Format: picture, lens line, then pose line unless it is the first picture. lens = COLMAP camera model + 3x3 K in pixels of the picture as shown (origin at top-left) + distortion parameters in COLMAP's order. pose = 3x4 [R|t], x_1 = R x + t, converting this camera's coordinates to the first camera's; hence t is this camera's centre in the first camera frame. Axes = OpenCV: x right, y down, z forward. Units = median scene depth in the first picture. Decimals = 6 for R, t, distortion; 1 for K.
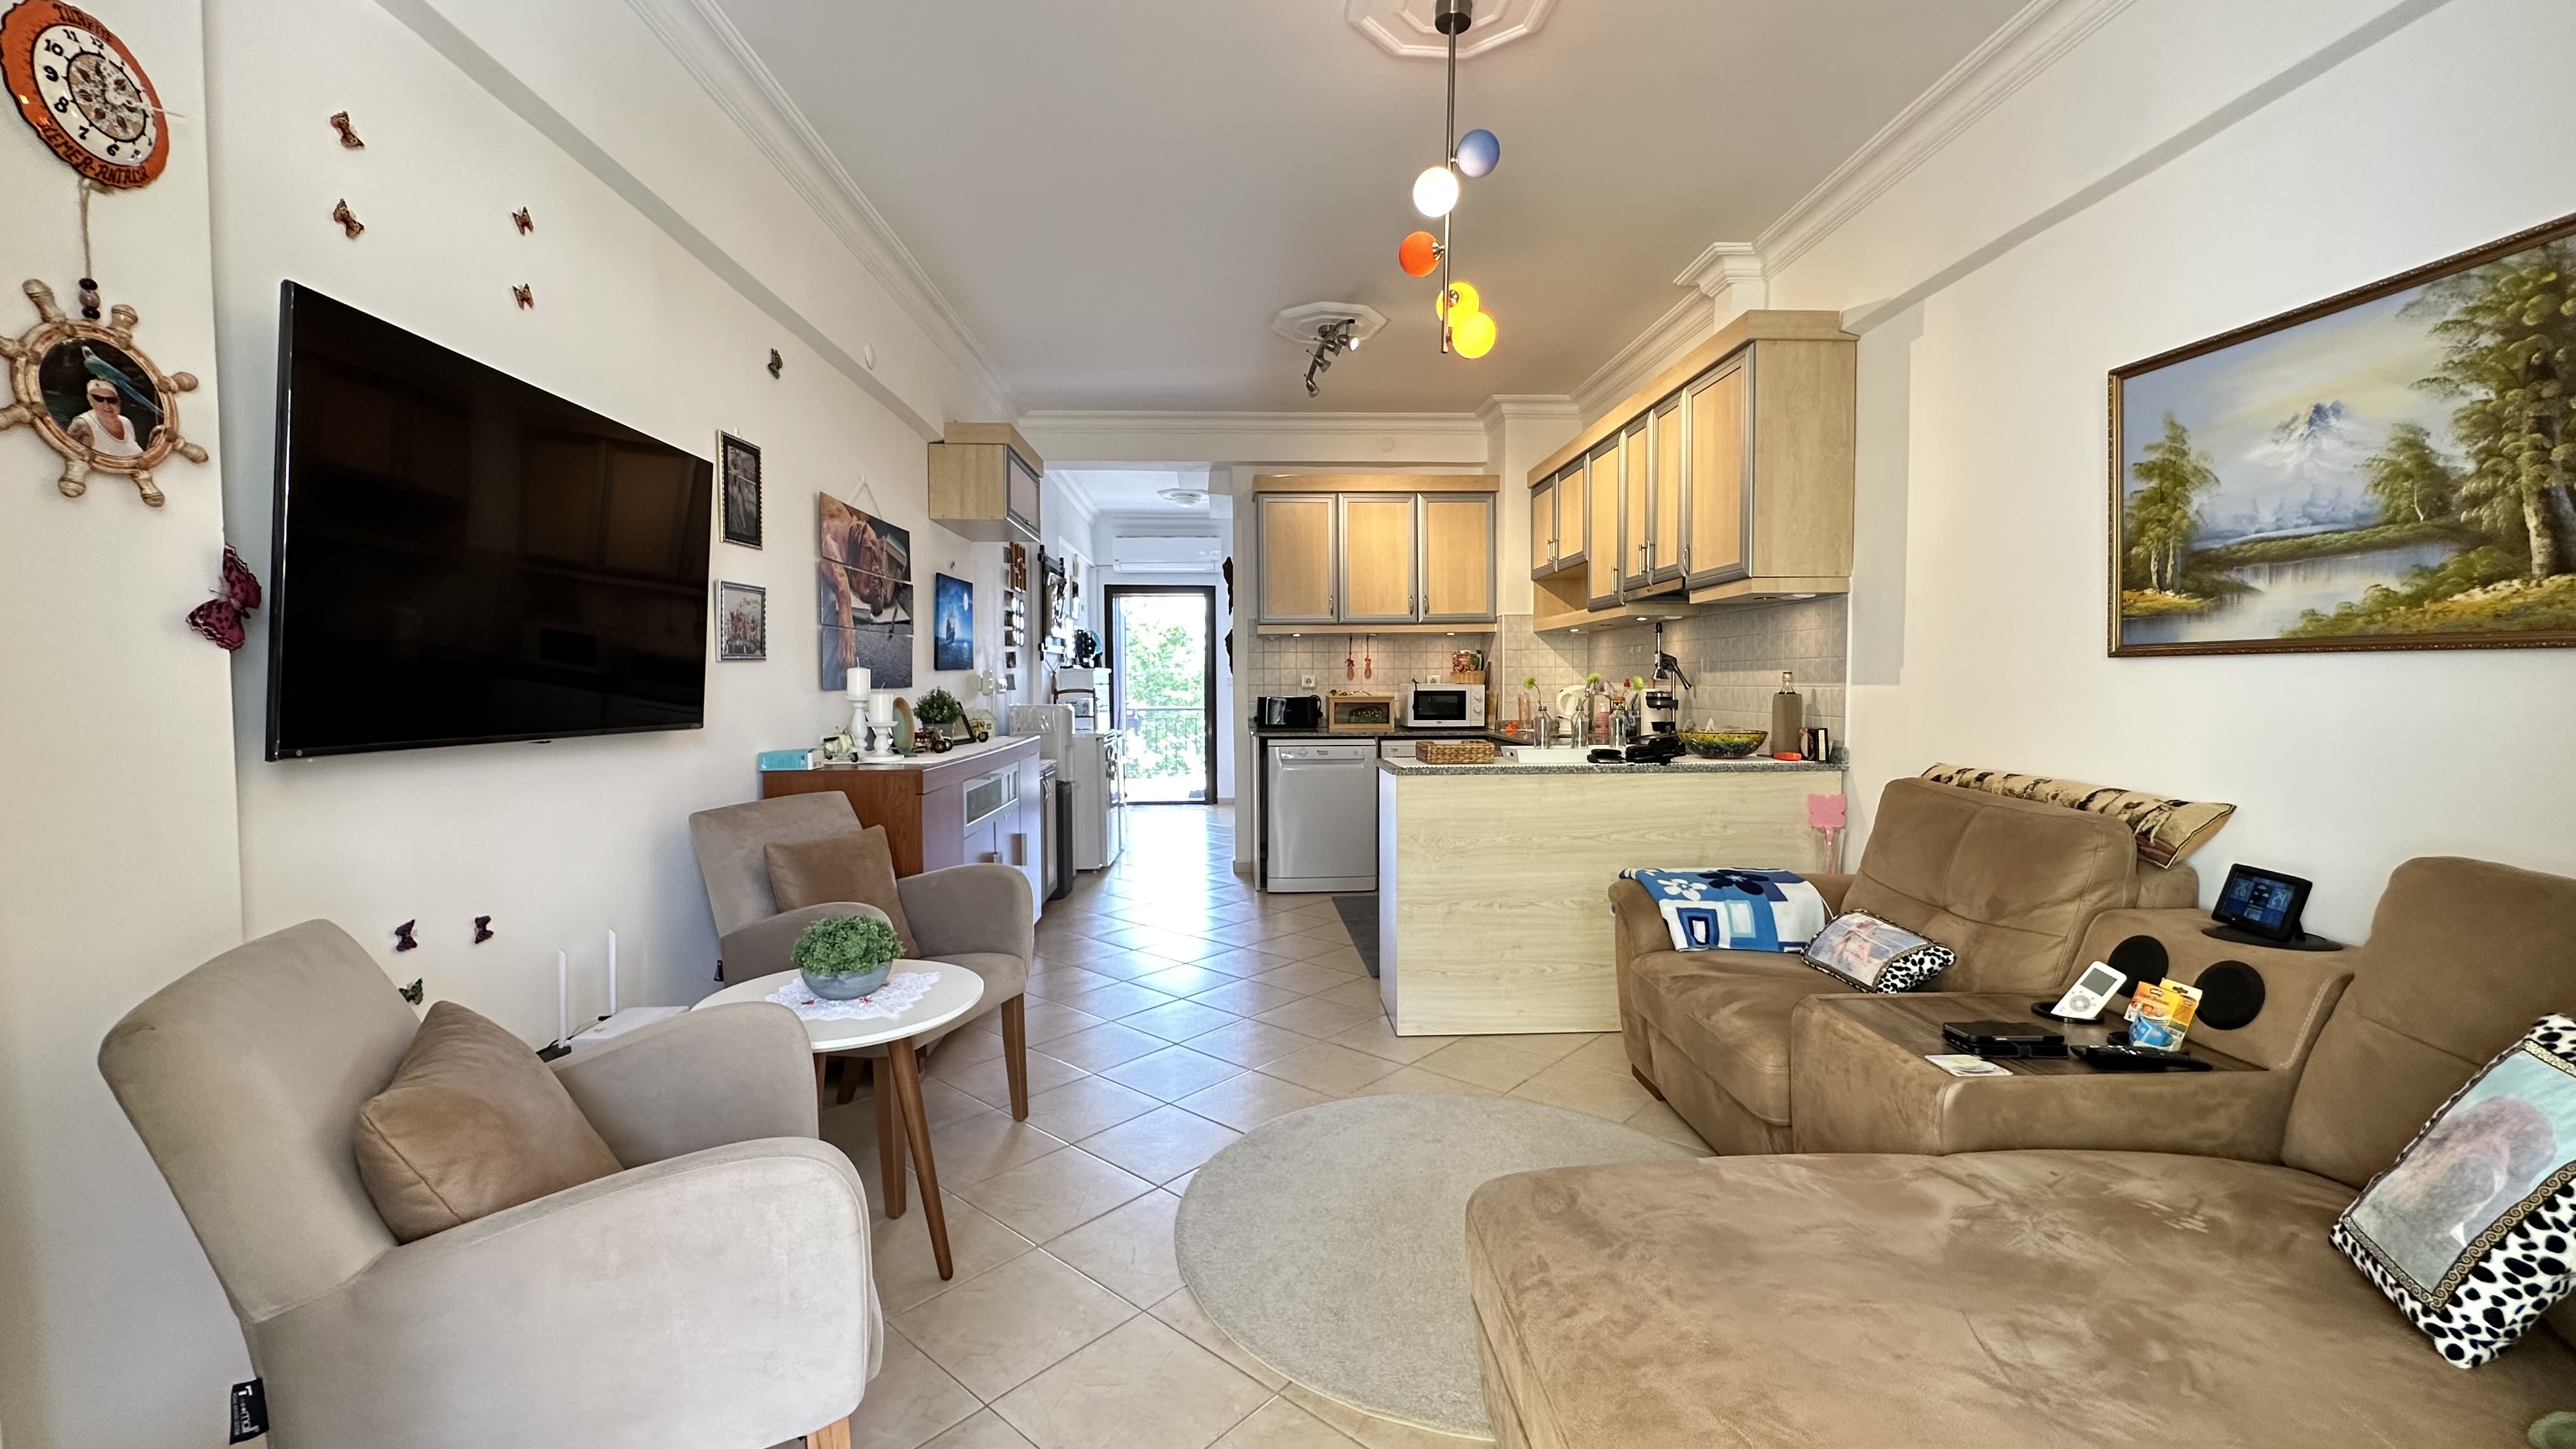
lens RADIAL K [[1025.9, 0, 1280.4], [0, 1025.9, 715.4], [0, 0, 1]] dist [-0.002966, 0.001515]
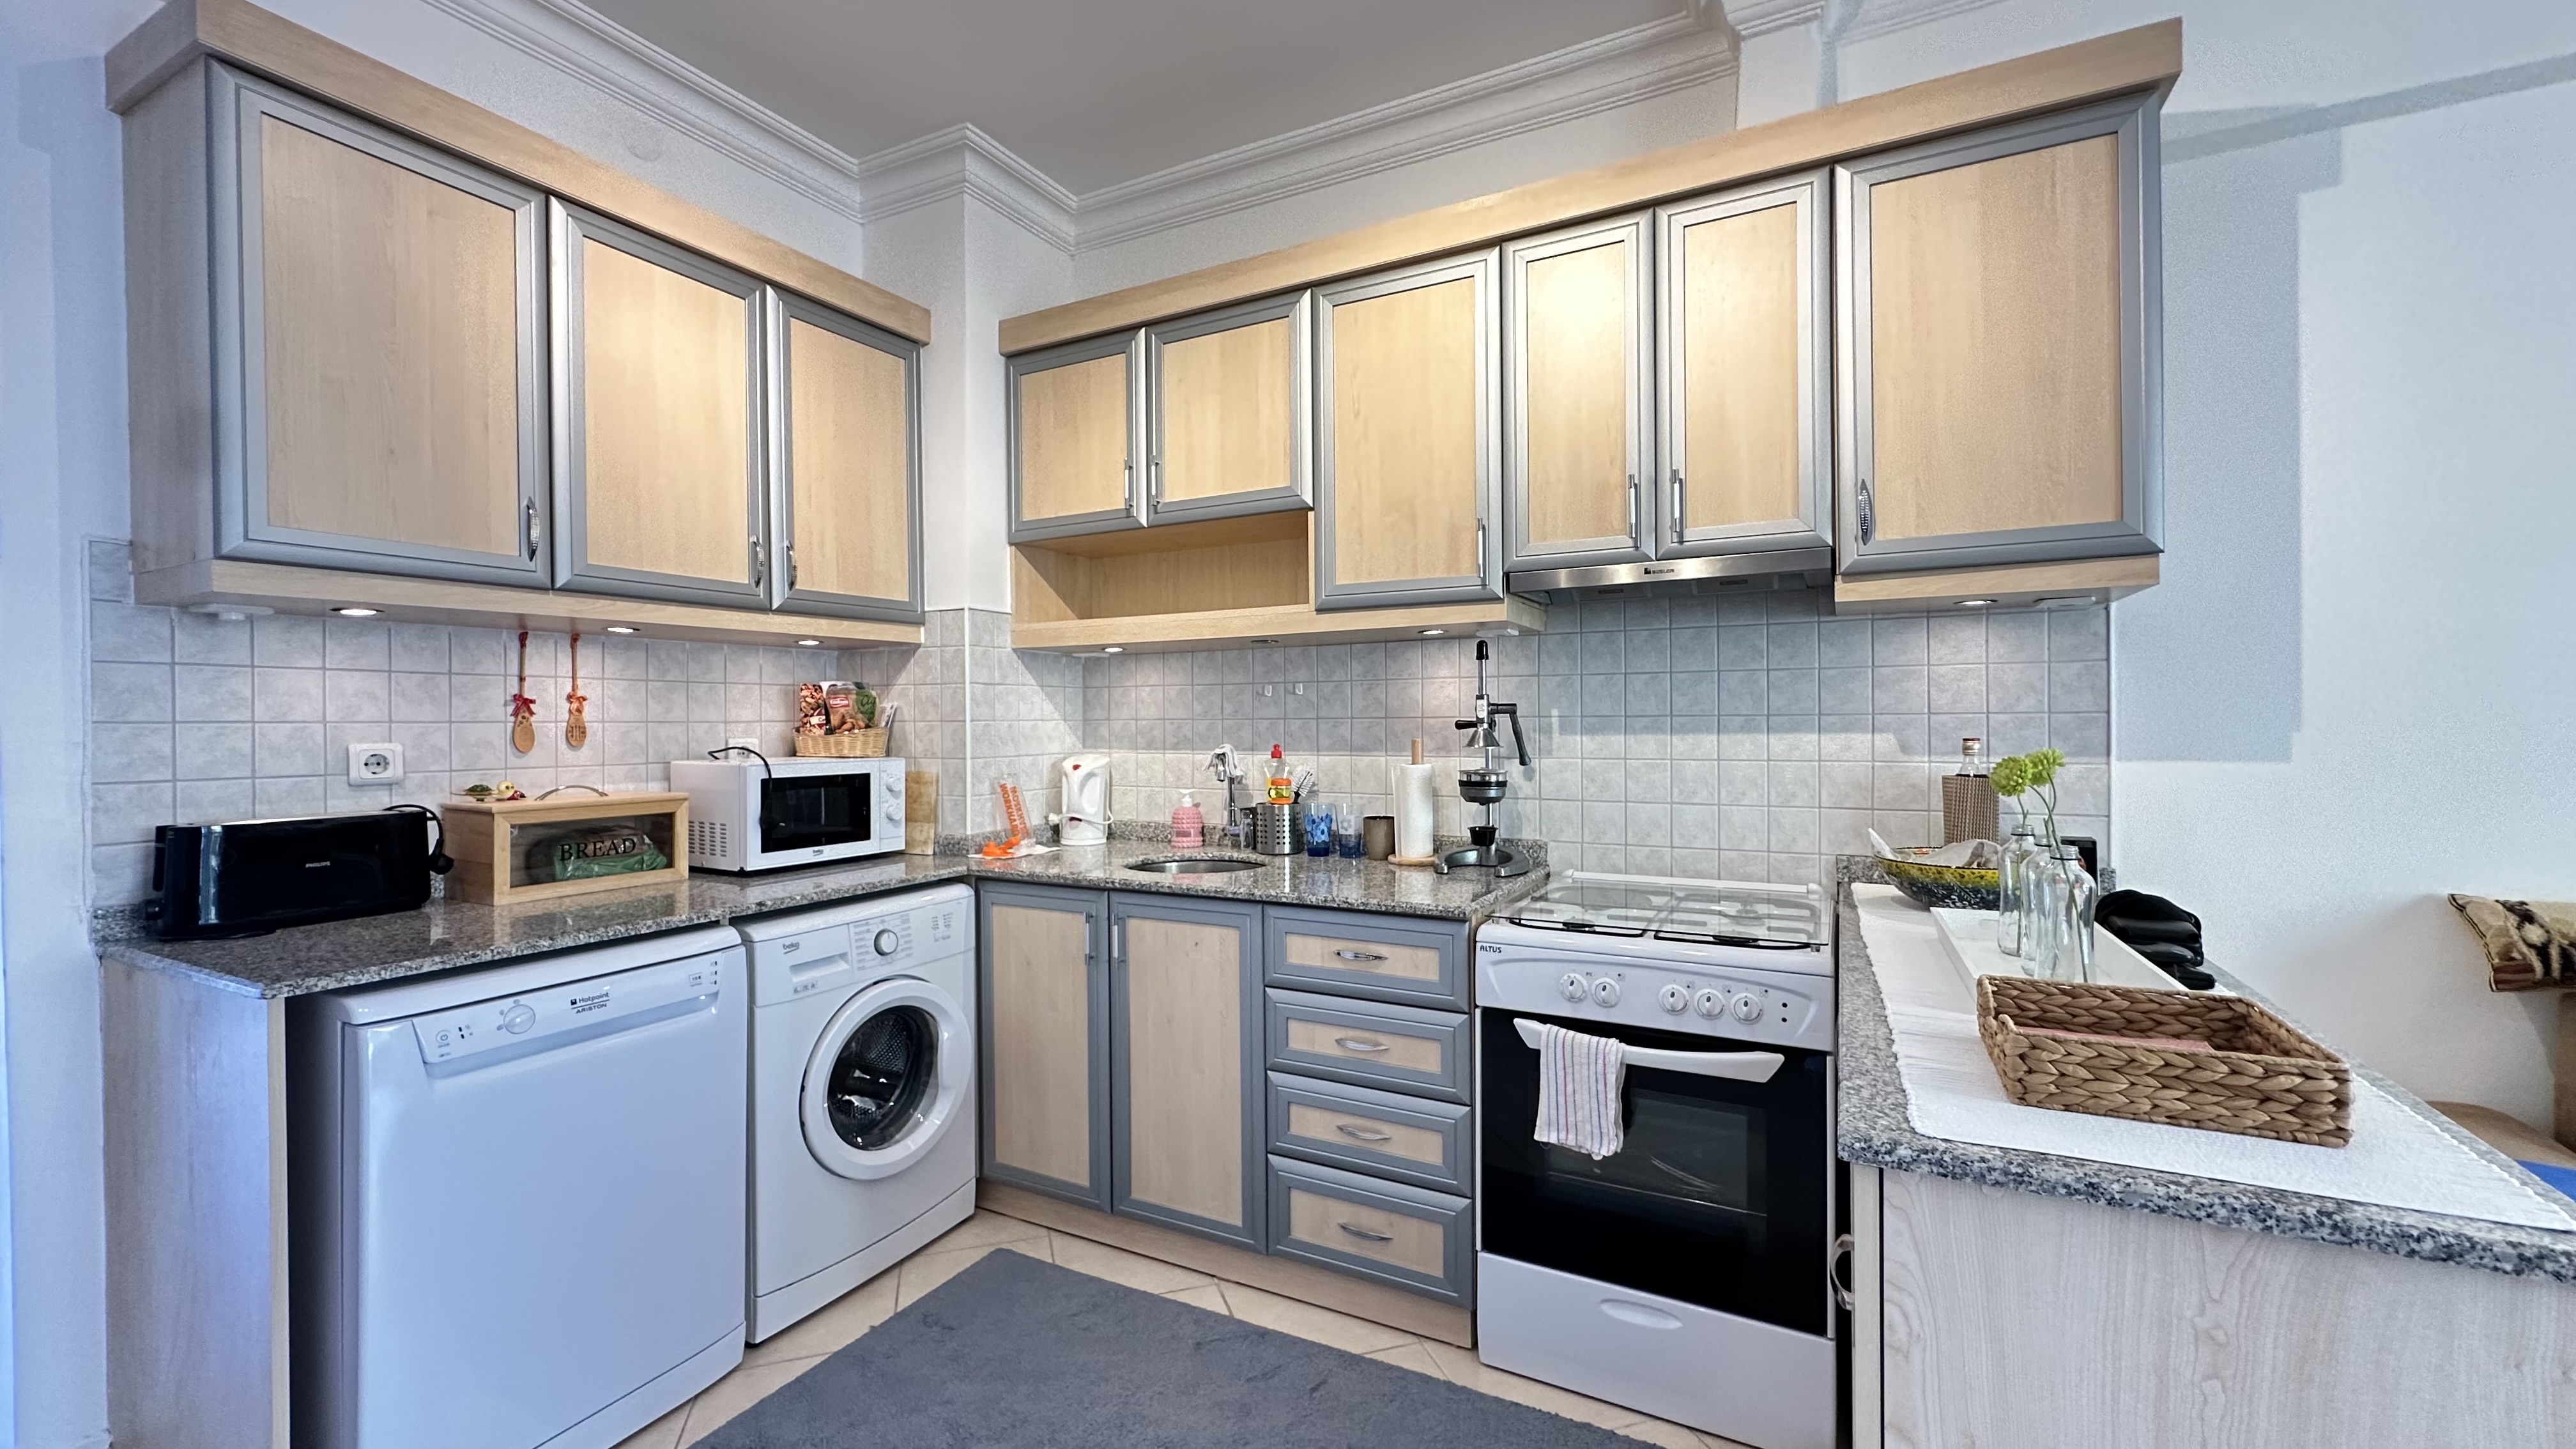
lens RADIAL K [[1025.9, 0, 1293.4], [0, 1025.9, 722.9], [0, 0, 1]] dist [-0.002966, 0.001515]
pose [[0.505213, 0.001875, 0.862993, -0.287159], [0.032006, 0.999269, -0.020908, -0.082903], [-0.862401, 0.038184, 0.504783, 1.690824]]
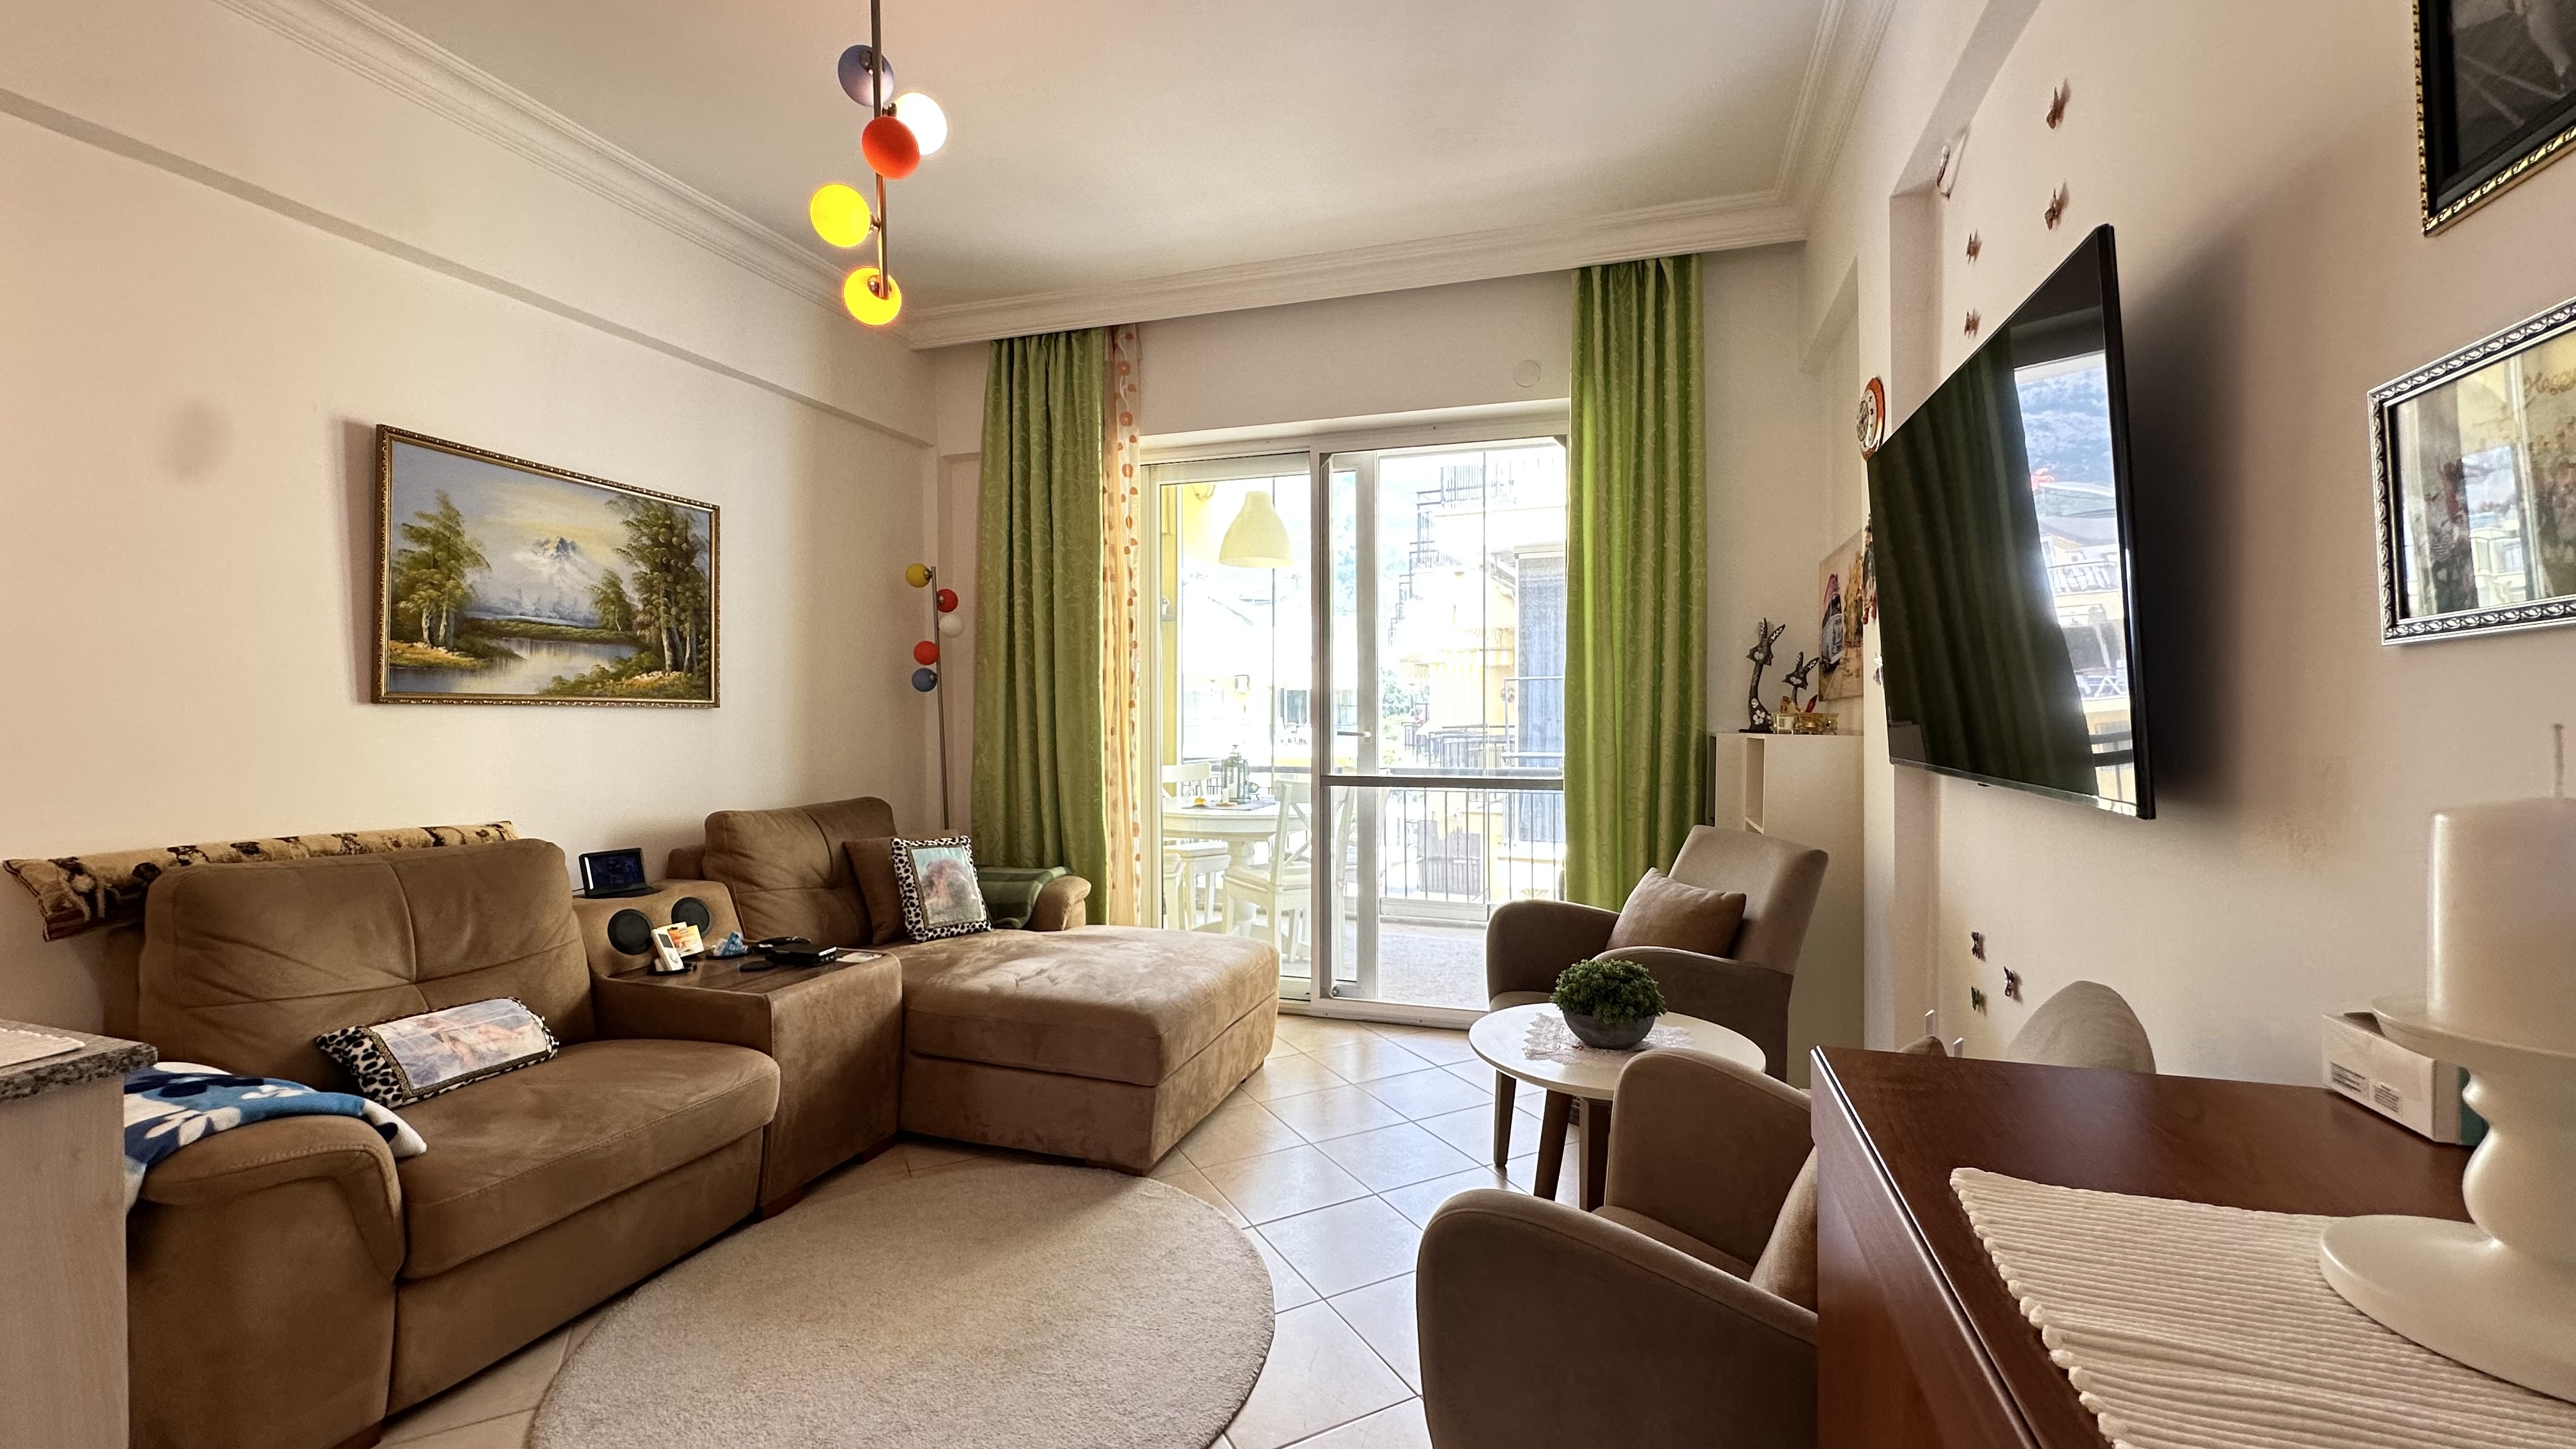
lens RADIAL K [[1025.9, 0, 1284.6], [0, 1025.9, 727.5], [0, 0, 1]] dist [-0.002966, 0.001515]
pose [[-0.933159, 0.005260, 0.359424, -0.421179], [0.021664, 0.998898, 0.041627, -0.058910], [-0.358809, 0.046632, -0.932245, 1.722535]]
